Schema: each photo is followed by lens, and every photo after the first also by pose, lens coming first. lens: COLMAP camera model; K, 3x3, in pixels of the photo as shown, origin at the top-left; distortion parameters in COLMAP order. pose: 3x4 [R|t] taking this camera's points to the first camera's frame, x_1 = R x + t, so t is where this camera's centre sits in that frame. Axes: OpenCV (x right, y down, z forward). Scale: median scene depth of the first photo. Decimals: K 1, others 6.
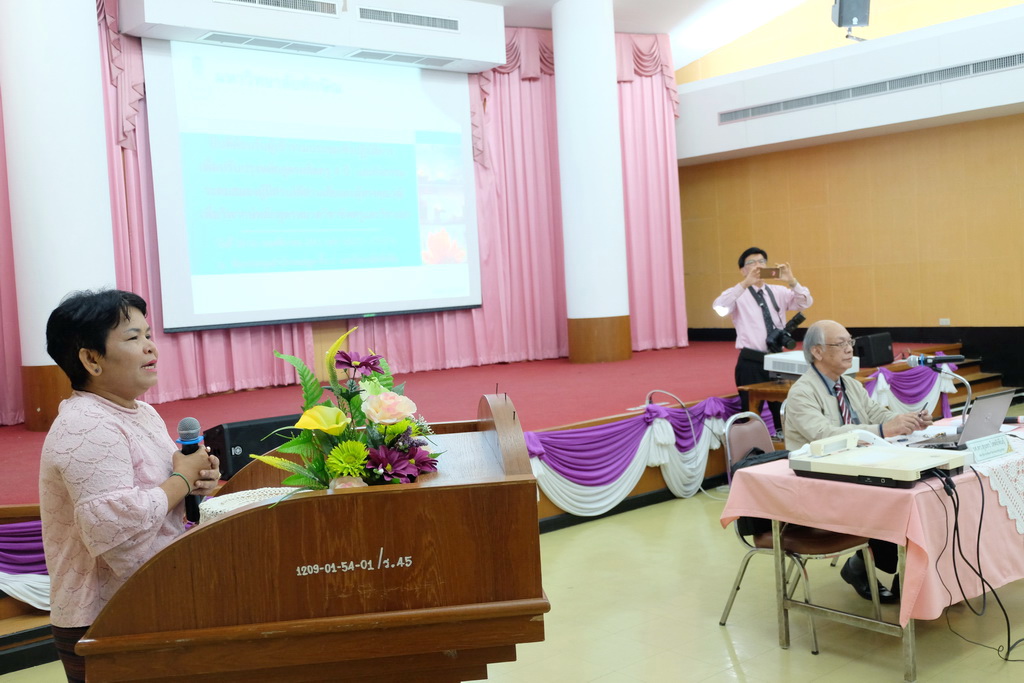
lens RADIAL K [[1048.9, 0, 512.0], [0, 1048.9, 341.5], [0, 0, 1]] dist [0.040516, 0.005267]
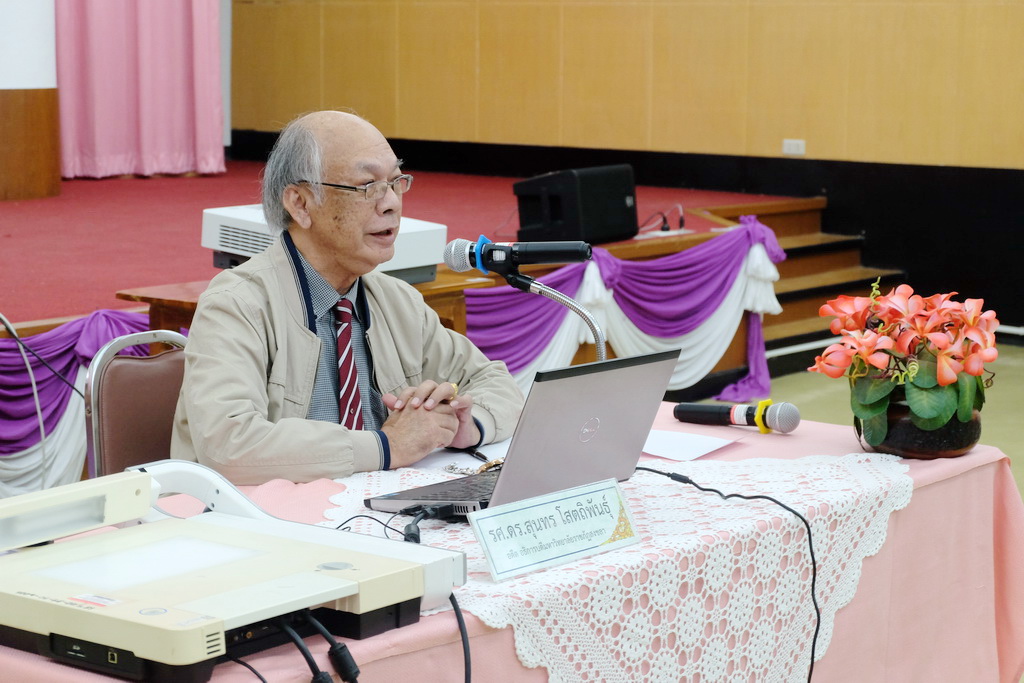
lens RADIAL K [[2221.9, 0, 512.0], [0, 2221.9, 341.5], [0, 0, 1]] dist [0.039364, 0.153040]
pose [[0.976734, 0.035293, 0.211531, 0.135388], [-0.052430, 0.995731, 0.075961, -0.002975], [-0.207947, -0.085285, 0.974415, 0.160321]]
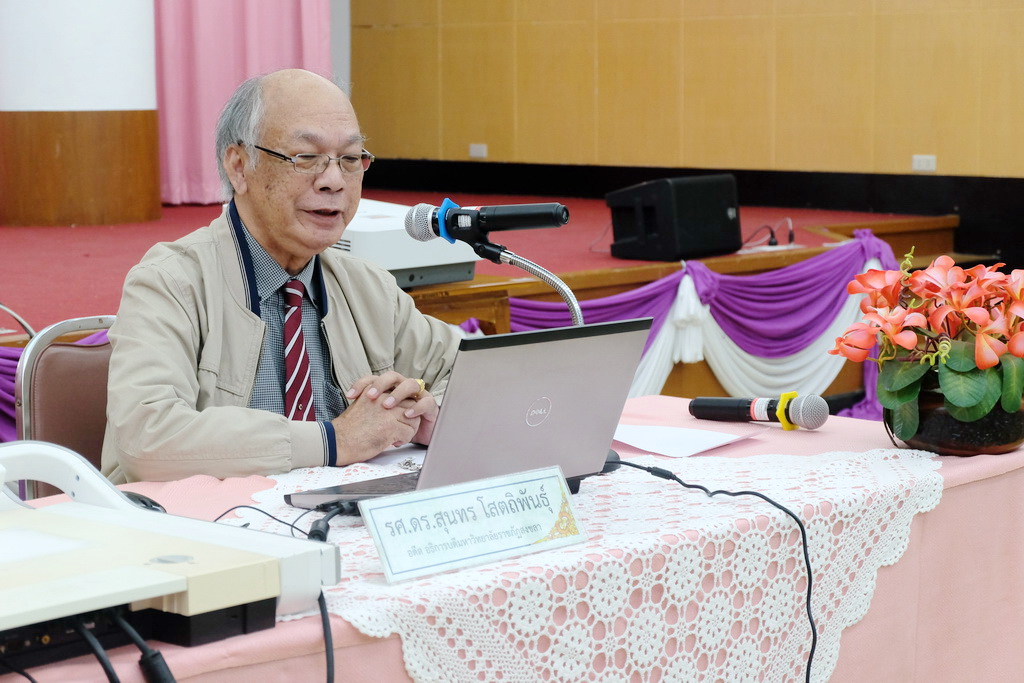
lens RADIAL K [[2221.9, 0, 512.0], [0, 2221.9, 341.5], [0, 0, 1]] dist [0.039364, 0.153040]
pose [[0.990546, 0.035729, 0.132449, 0.177142], [-0.043685, 0.997380, 0.057661, 0.009969], [-0.130042, -0.062902, 0.989511, 0.202385]]
